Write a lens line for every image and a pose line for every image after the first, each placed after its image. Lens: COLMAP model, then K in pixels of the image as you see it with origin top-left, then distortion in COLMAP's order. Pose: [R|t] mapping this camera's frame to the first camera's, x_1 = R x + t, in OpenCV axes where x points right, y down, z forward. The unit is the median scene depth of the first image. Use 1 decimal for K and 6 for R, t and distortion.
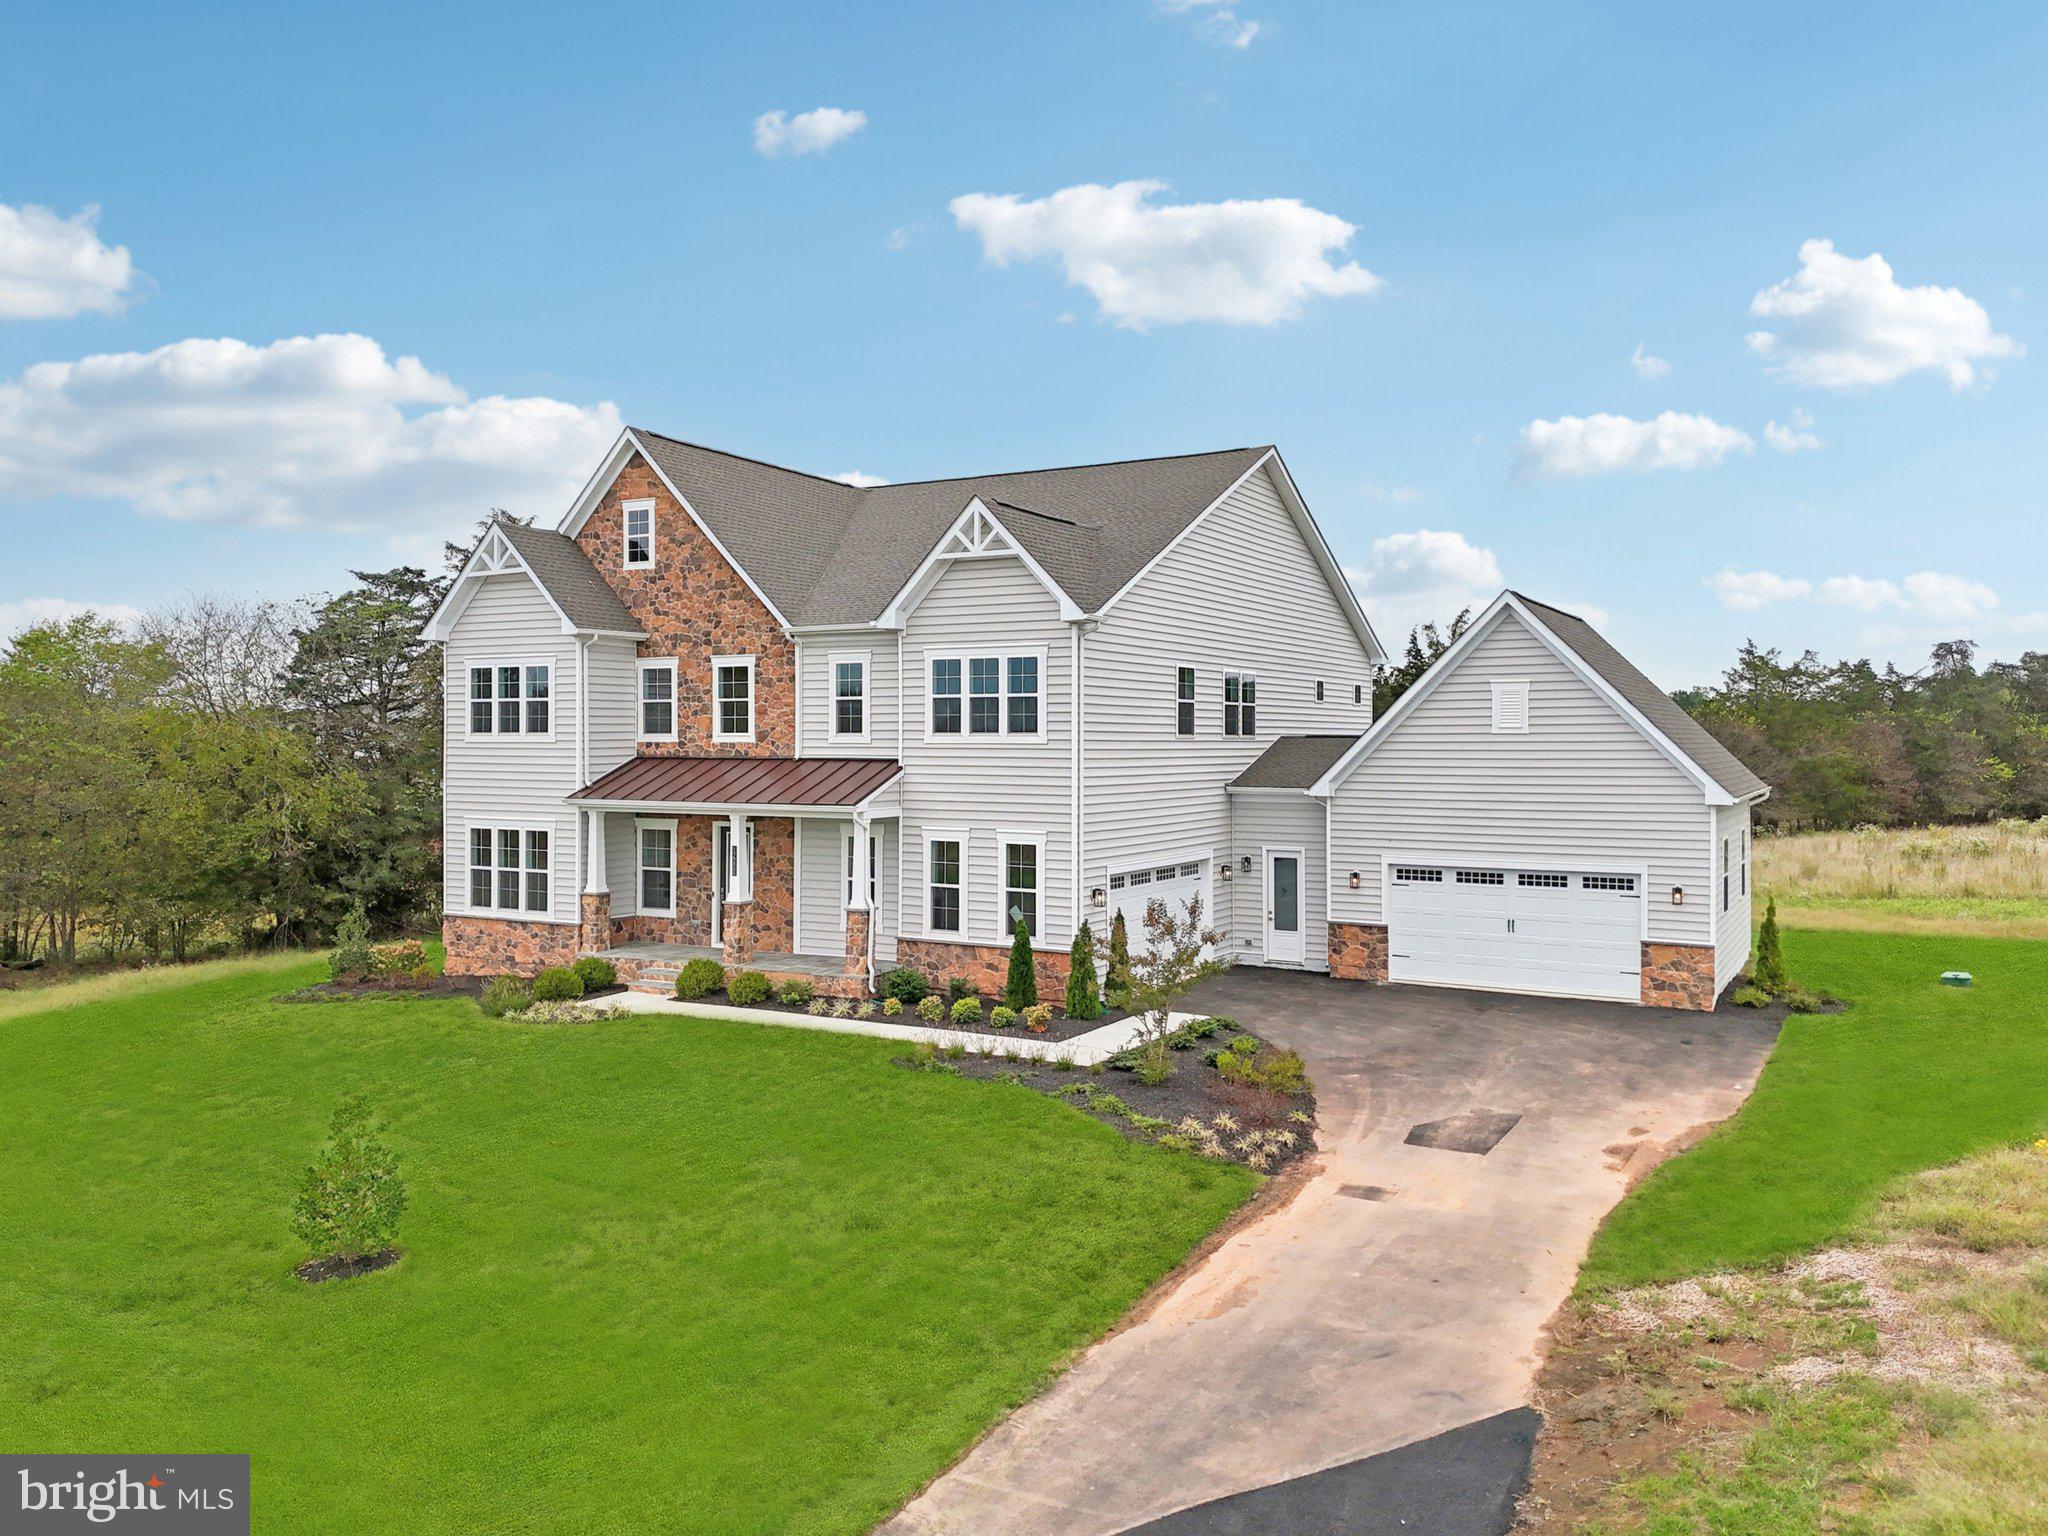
lens RADIAL K [[1516.8, 0, 1033.5], [0, 1516.8, 743.8], [0, 0, 1]] dist [0.065340, -0.057389]
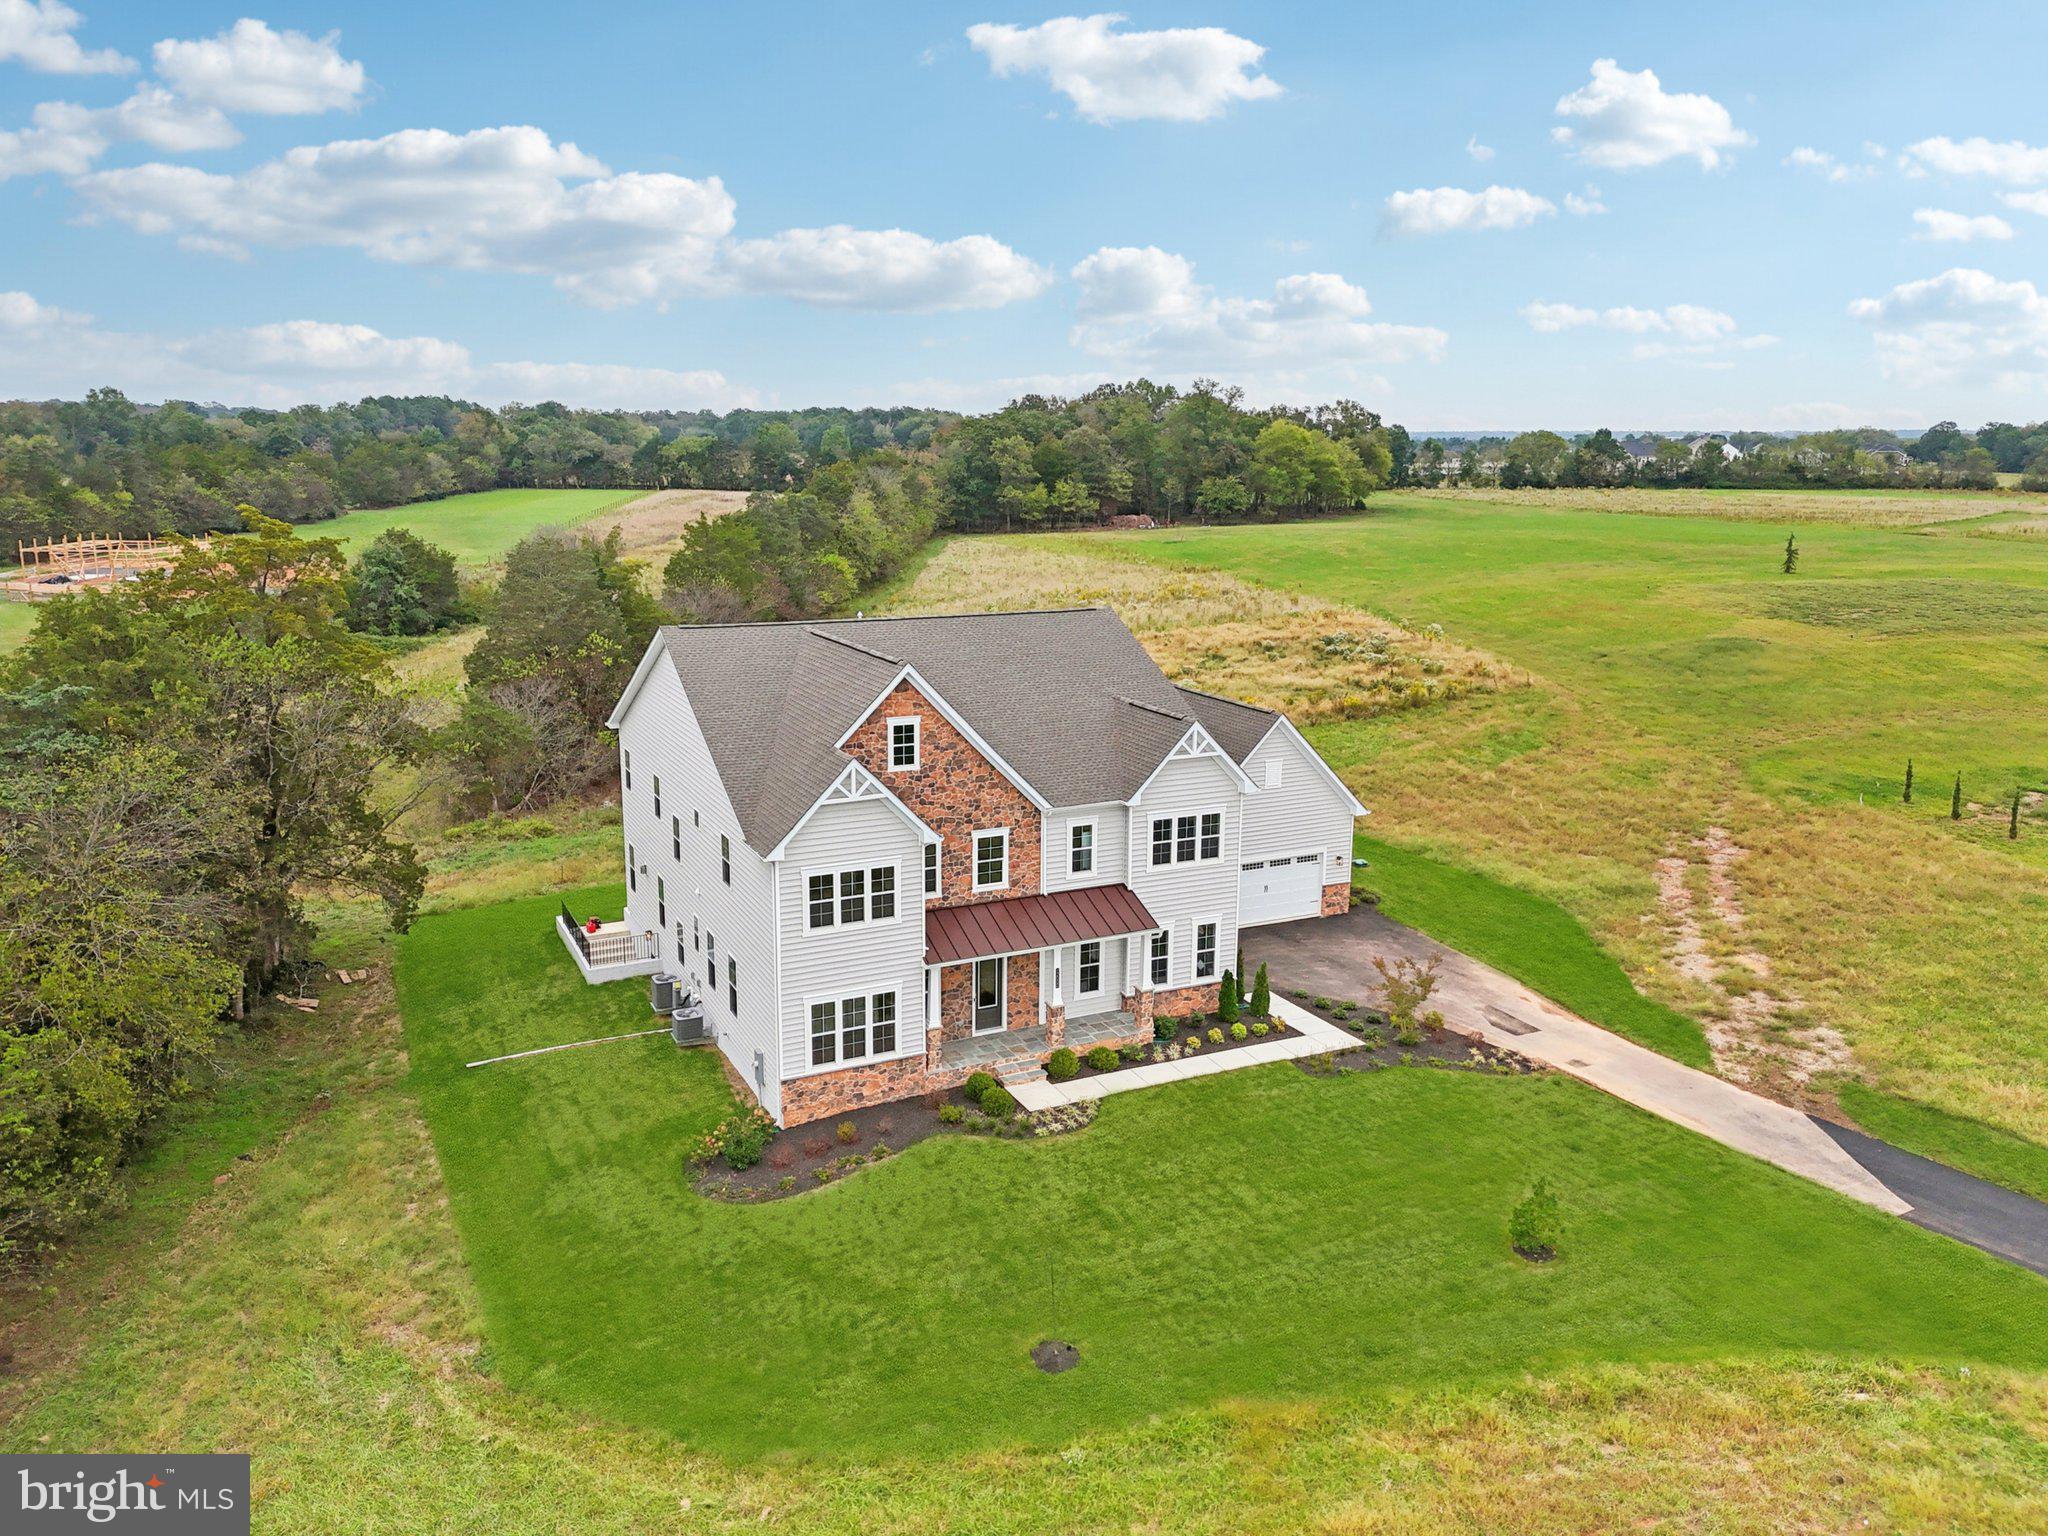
lens RADIAL K [[1512.9, 0, 1021.8], [0, 1512.9, 730.2], [0, 0, 1]] dist [0.085422, -0.099145]
pose [[0.565572, -0.154846, 0.810032, -1.278429], [-0.005061, 0.981545, 0.191166, -0.408091], [-0.824683, -0.112218, 0.554350, 0.240522]]
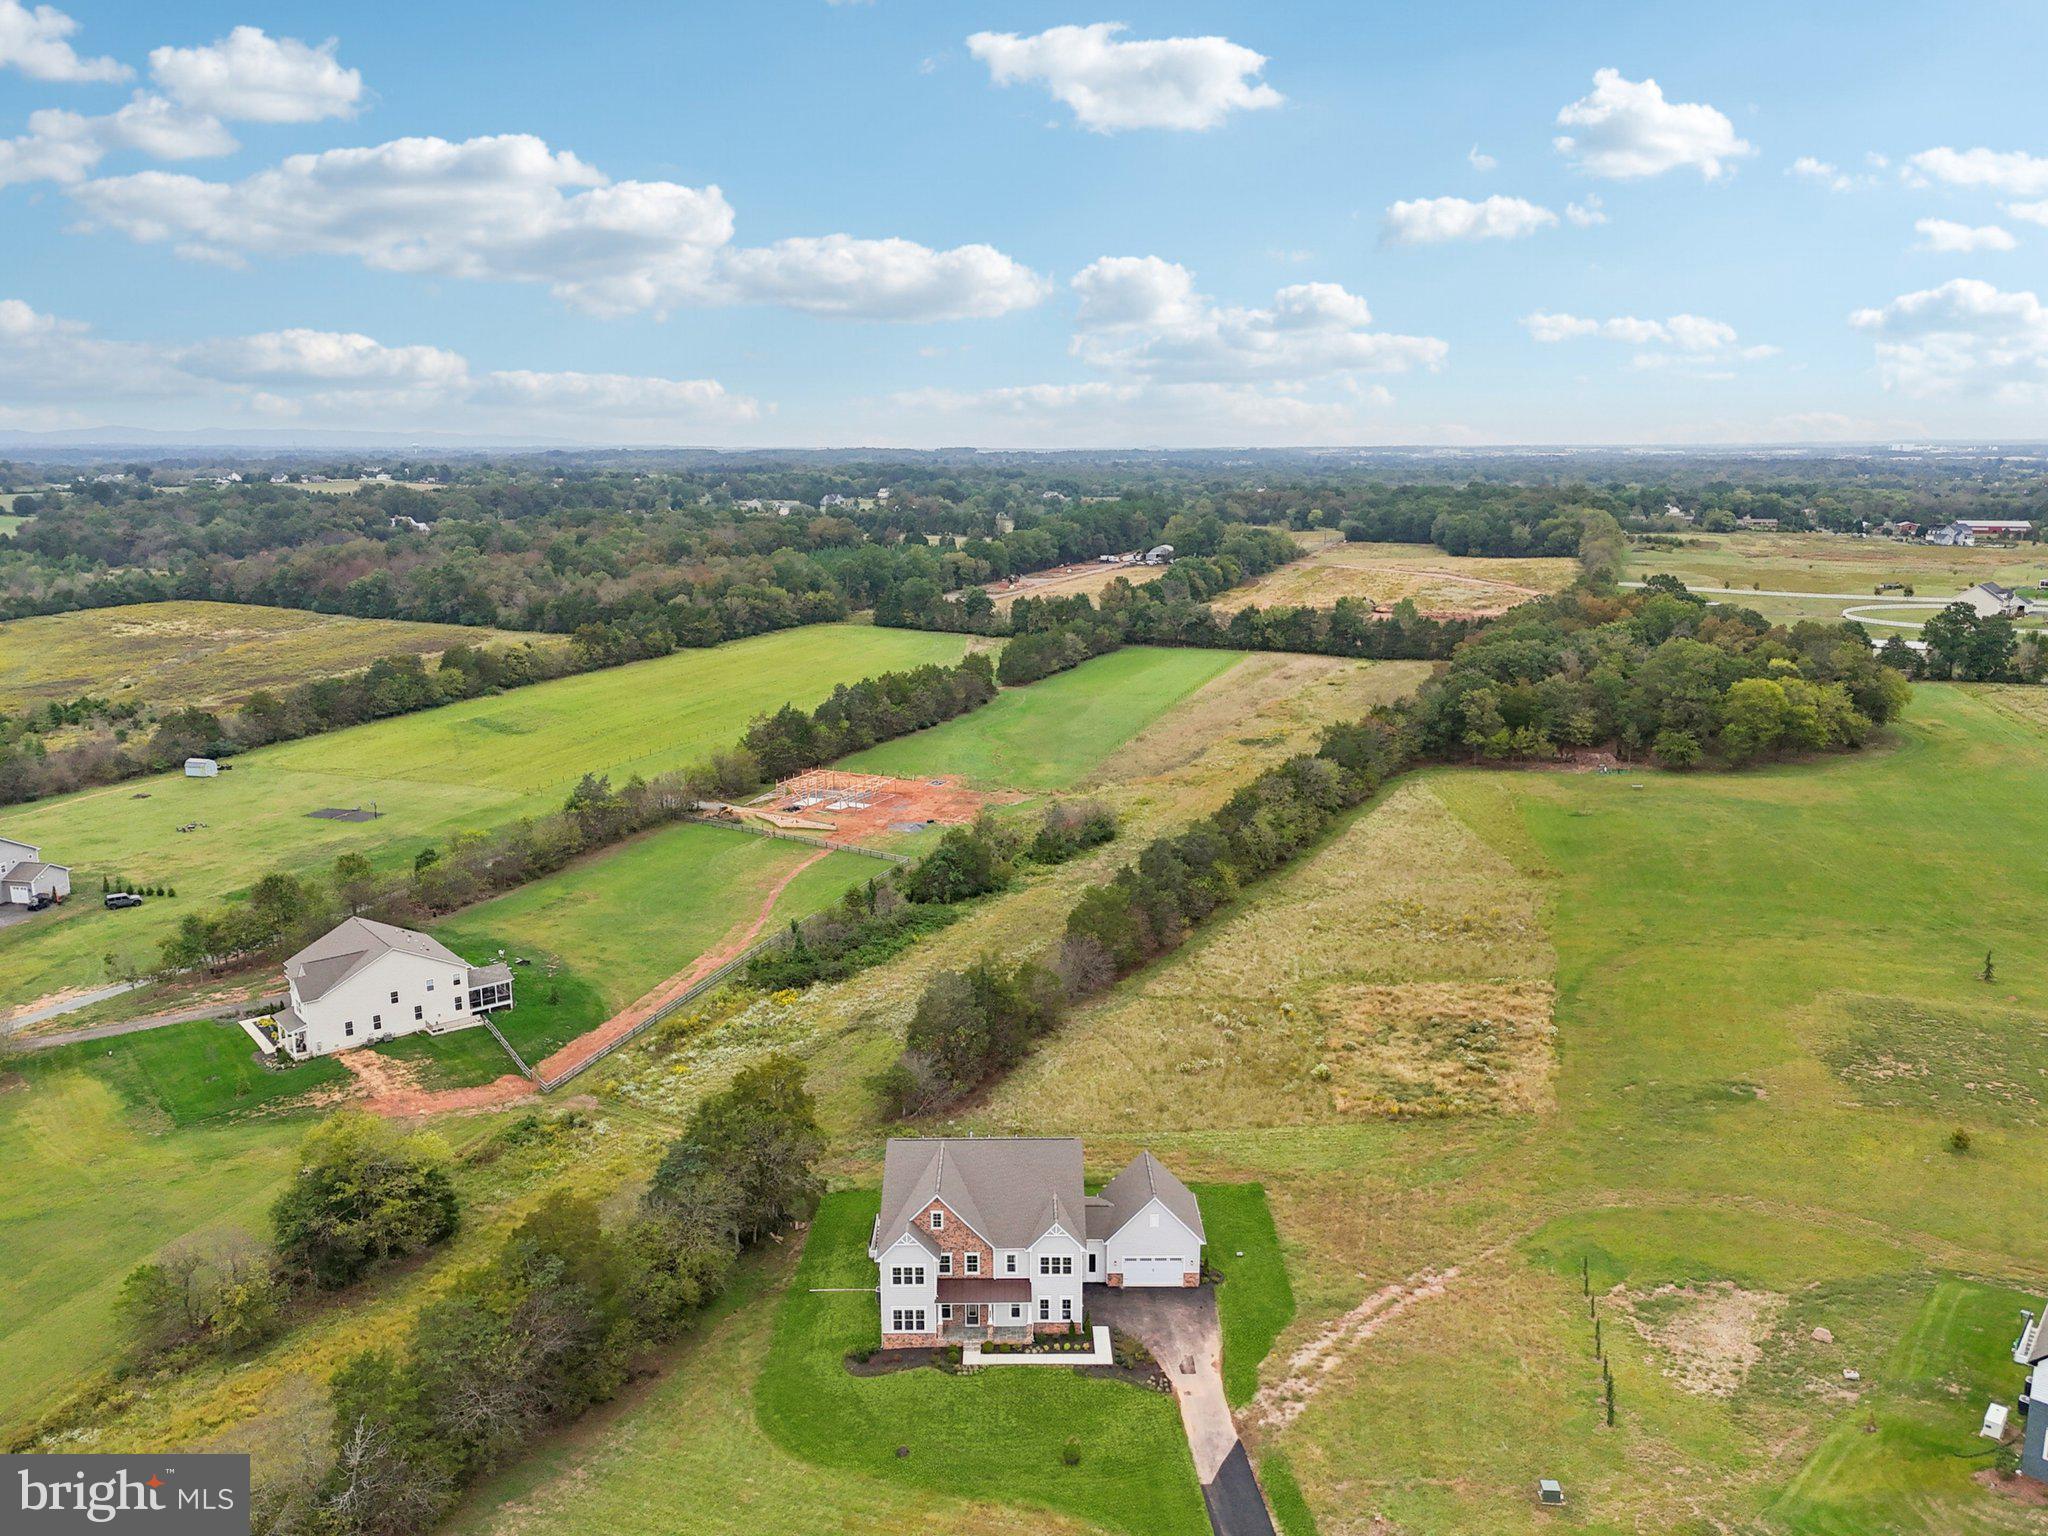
lens RADIAL K [[1498.2, 0, 1028.6], [0, 1498.2, 767.5], [0, 0, 1]] dist [0.077025, -0.087613]
pose [[0.867111, -0.105792, 0.486752, -1.733820], [0.005161, 0.979042, 0.203595, -1.949054], [-0.498089, -0.174027, 0.849483, -1.951237]]
